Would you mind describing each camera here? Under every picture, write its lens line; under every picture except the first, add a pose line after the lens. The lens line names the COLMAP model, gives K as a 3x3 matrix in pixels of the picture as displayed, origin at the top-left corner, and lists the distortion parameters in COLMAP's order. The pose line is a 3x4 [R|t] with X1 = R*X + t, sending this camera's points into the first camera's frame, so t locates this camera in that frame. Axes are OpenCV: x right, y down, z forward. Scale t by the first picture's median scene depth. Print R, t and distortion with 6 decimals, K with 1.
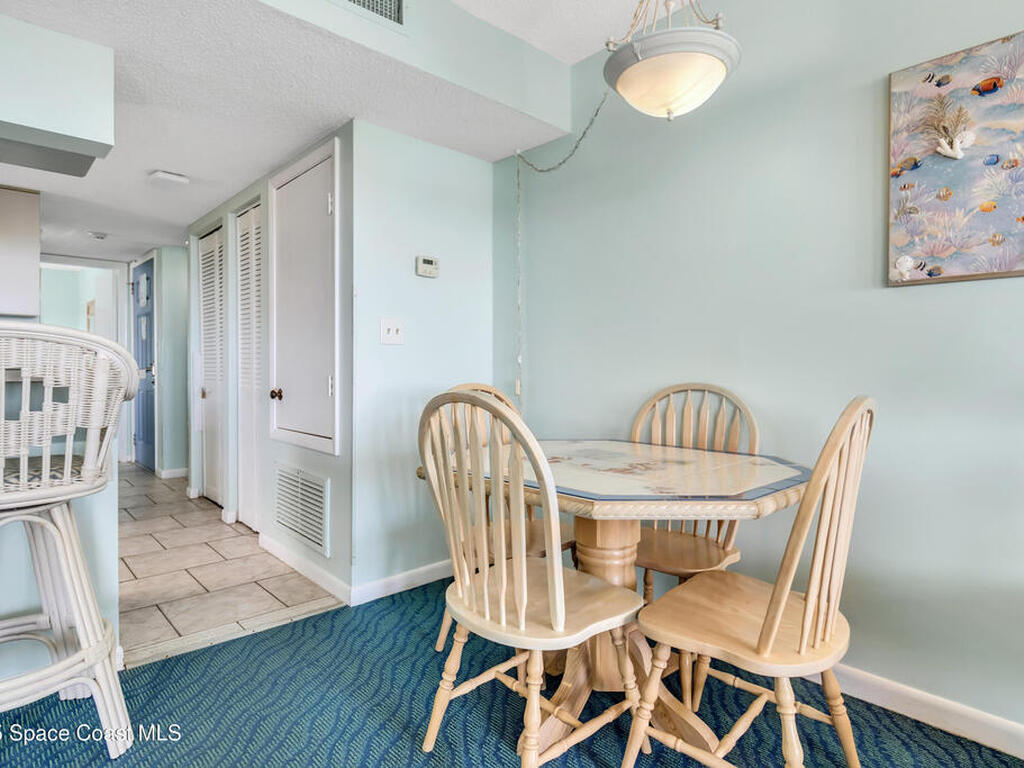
lens RADIAL K [[588.8, 0, 512.0], [0, 588.8, 384.0], [0, 0, 1]] dist [0.005645, 0.001108]
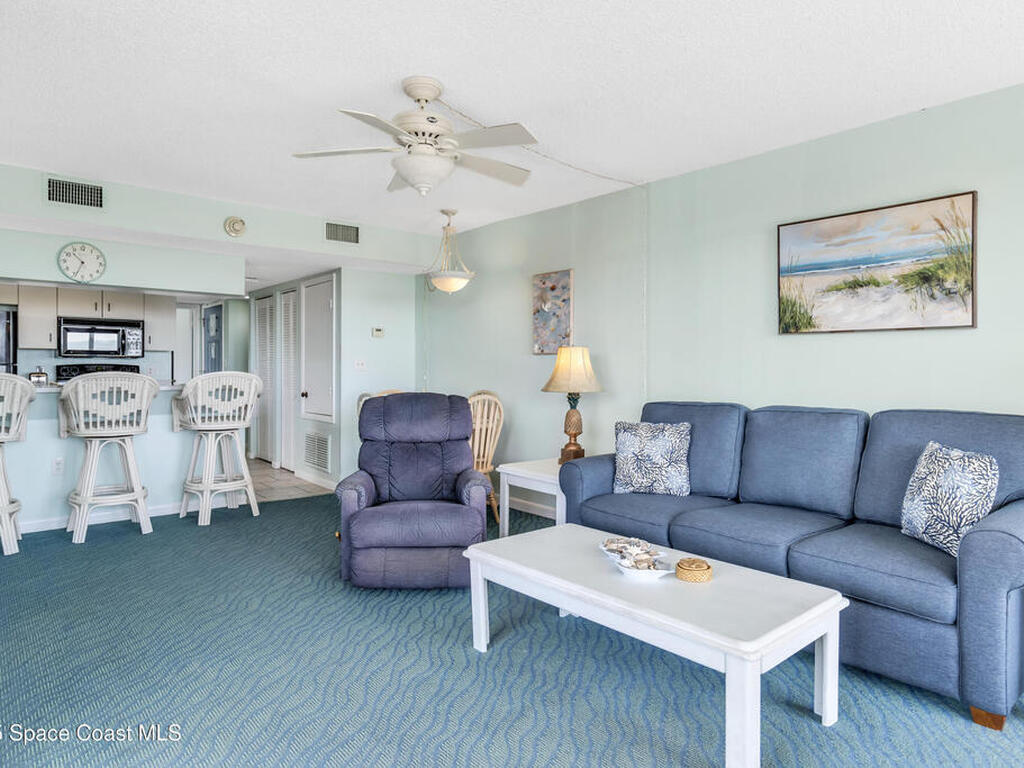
lens RADIAL K [[630.7, 0, 512.0], [0, 630.7, 384.0], [0, 0, 1]] dist [-0.001255, 0.000023]
pose [[0.998928, 0.002506, -0.046229, 0.383759], [-0.002714, 0.999986, -0.004450, -0.010834], [0.046217, 0.004570, 0.998921, -1.058379]]
